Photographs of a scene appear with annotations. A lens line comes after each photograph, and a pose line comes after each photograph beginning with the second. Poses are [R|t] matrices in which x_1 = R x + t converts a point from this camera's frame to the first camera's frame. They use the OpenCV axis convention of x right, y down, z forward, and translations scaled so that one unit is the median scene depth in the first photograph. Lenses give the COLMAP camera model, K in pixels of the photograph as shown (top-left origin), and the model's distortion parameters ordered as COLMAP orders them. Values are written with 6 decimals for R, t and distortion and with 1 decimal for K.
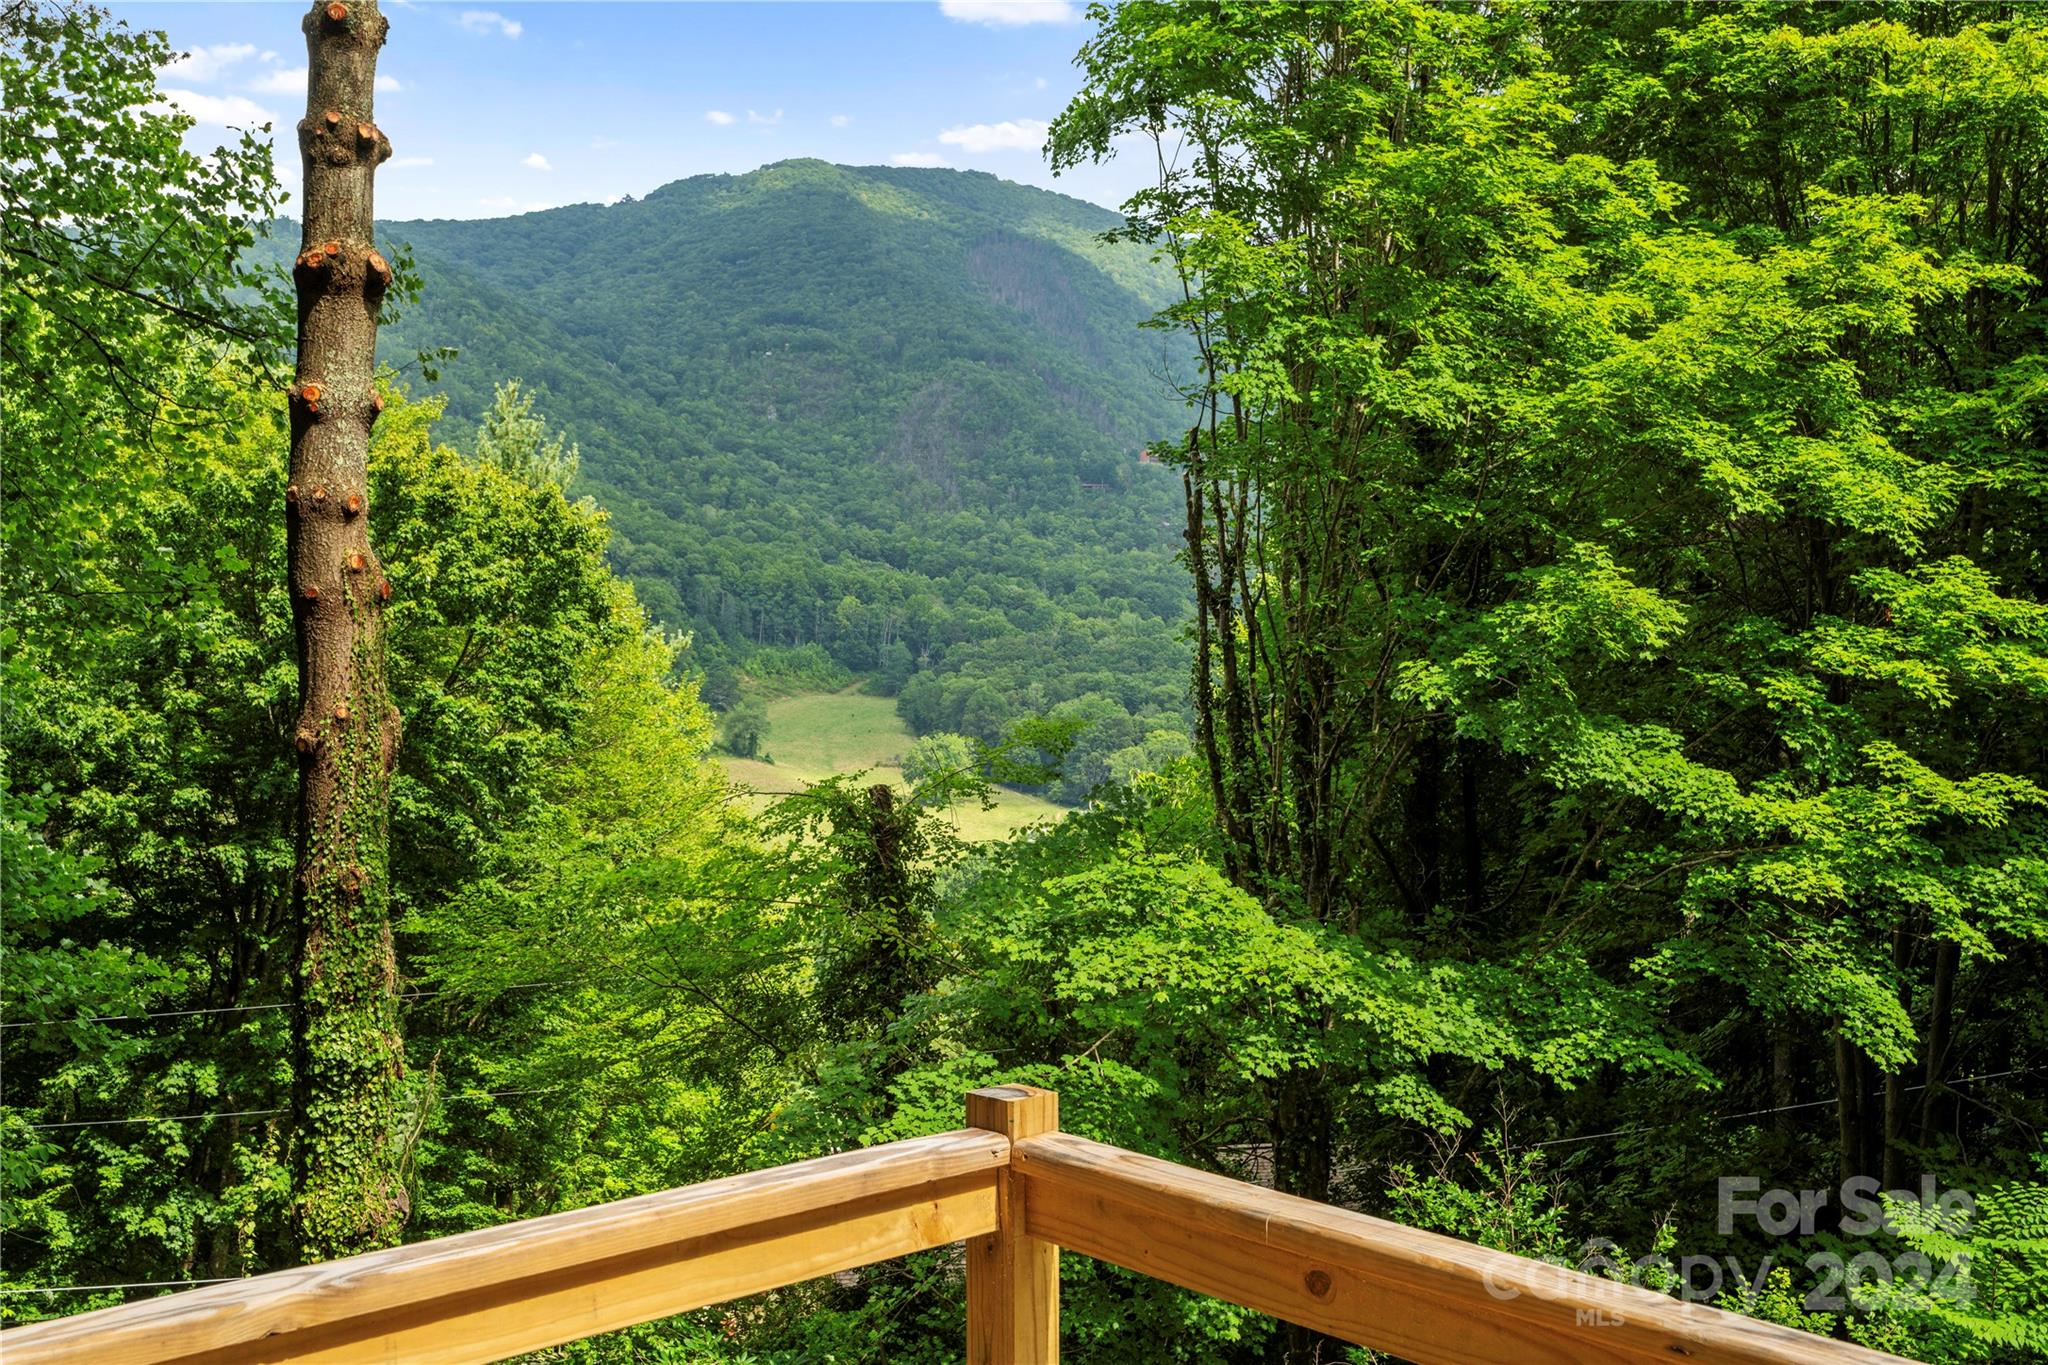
lens RADIAL K [[2001.7, 0, 1031.4], [0, 2001.7, 685.9], [0, 0, 1]] dist [0.010020, 0.000000]
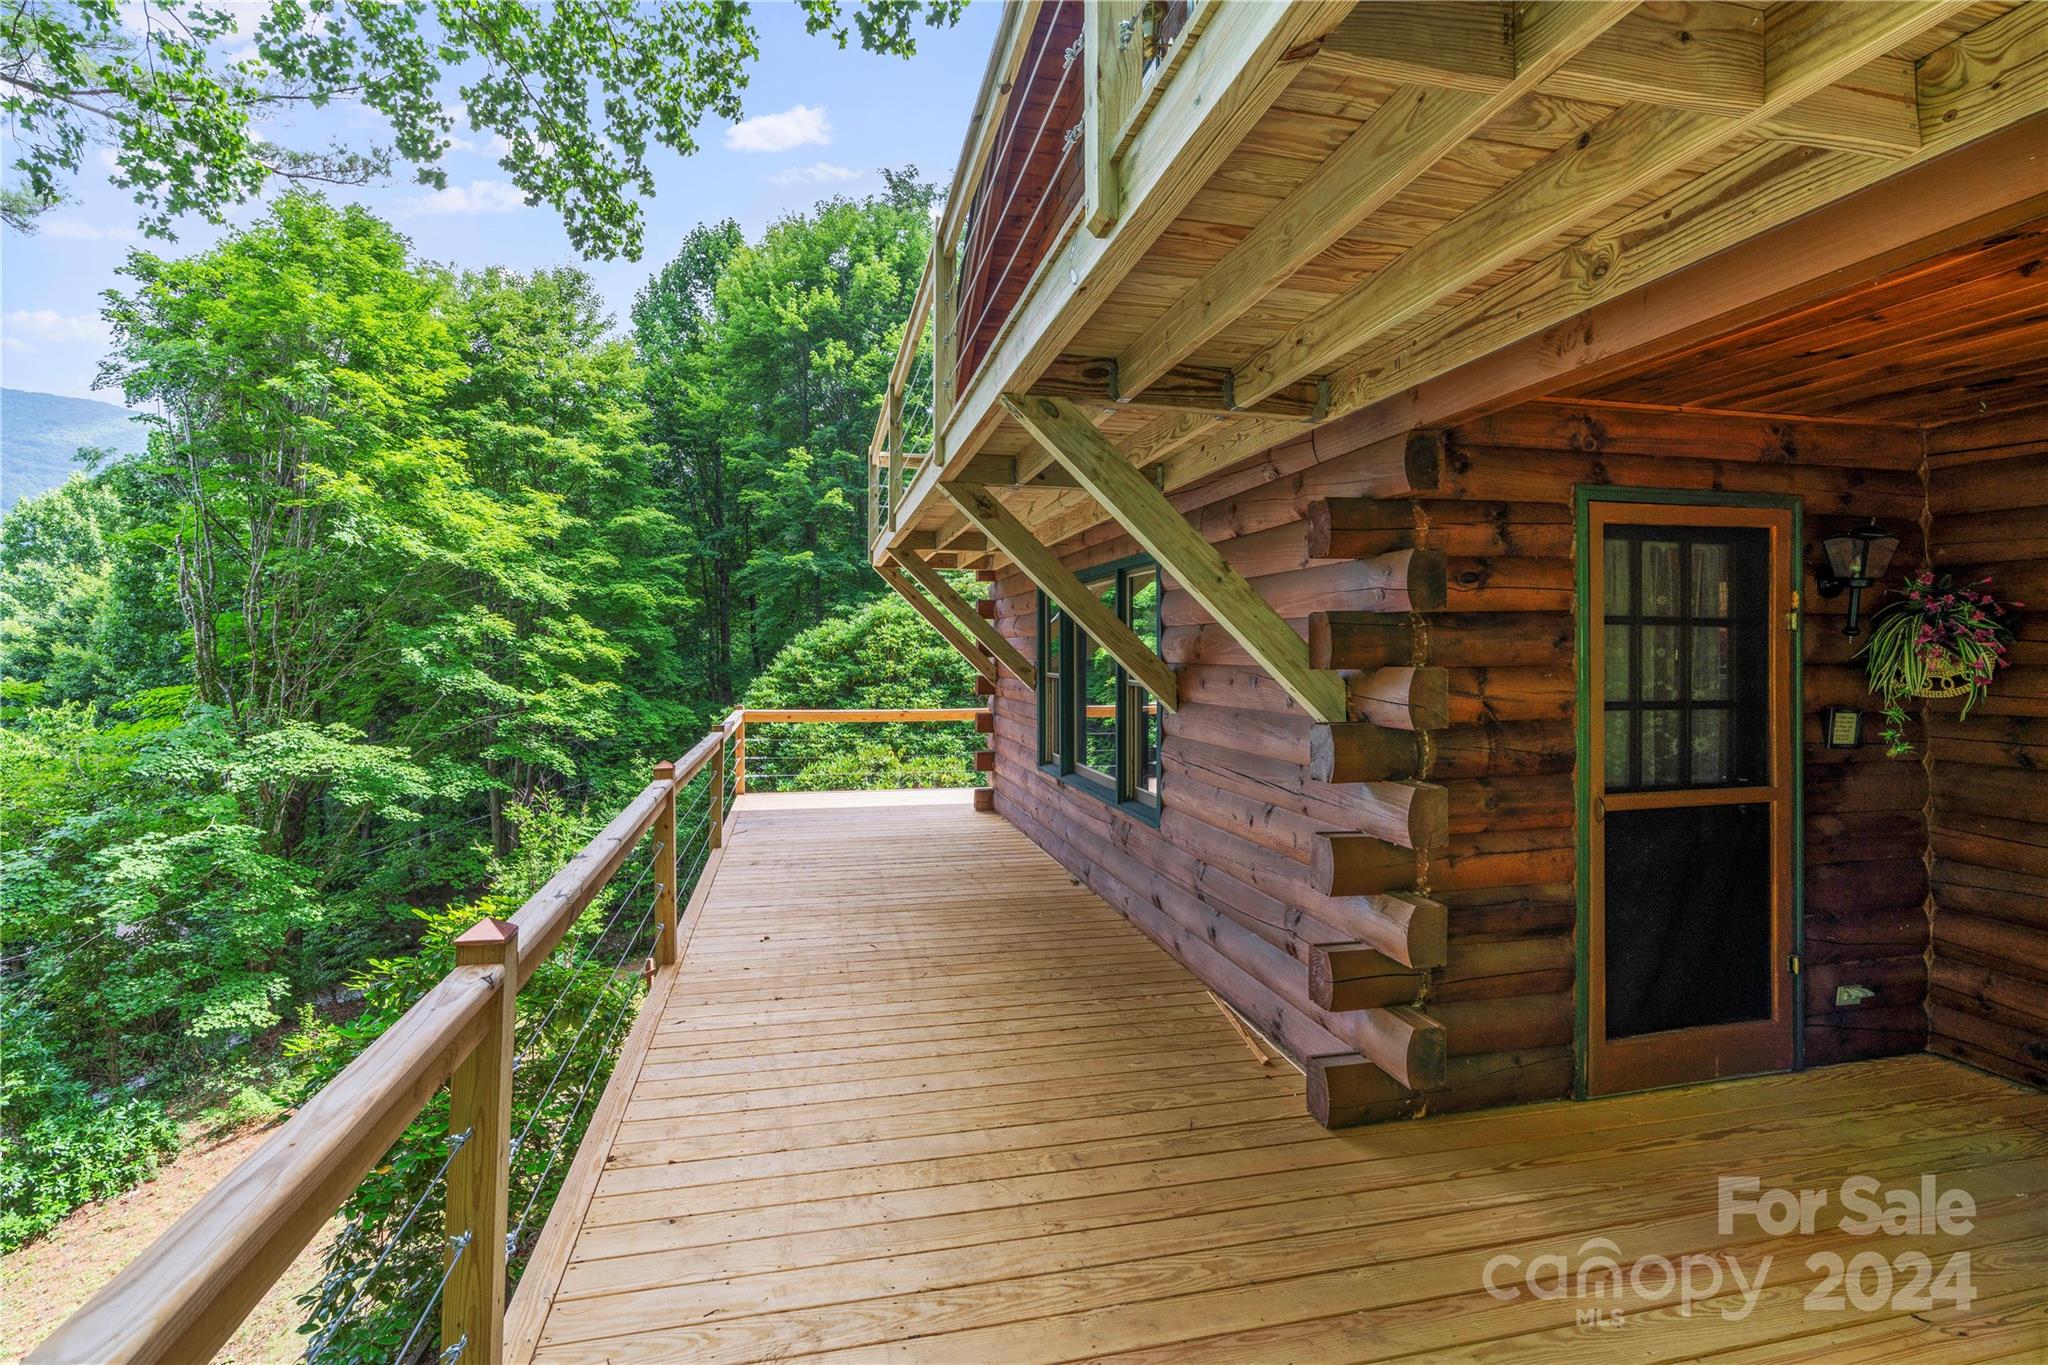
lens RADIAL K [[928.8, 0, 1035.9], [0, 928.8, 672.4], [0, 0, 1]] dist [-0.014927, 0.001739]
pose [[0.485453, -0.022357, 0.873977, -0.450721], [0.005325, 0.999730, 0.022616, -0.002804], [-0.874246, -0.006325, 0.485441, -0.316959]]
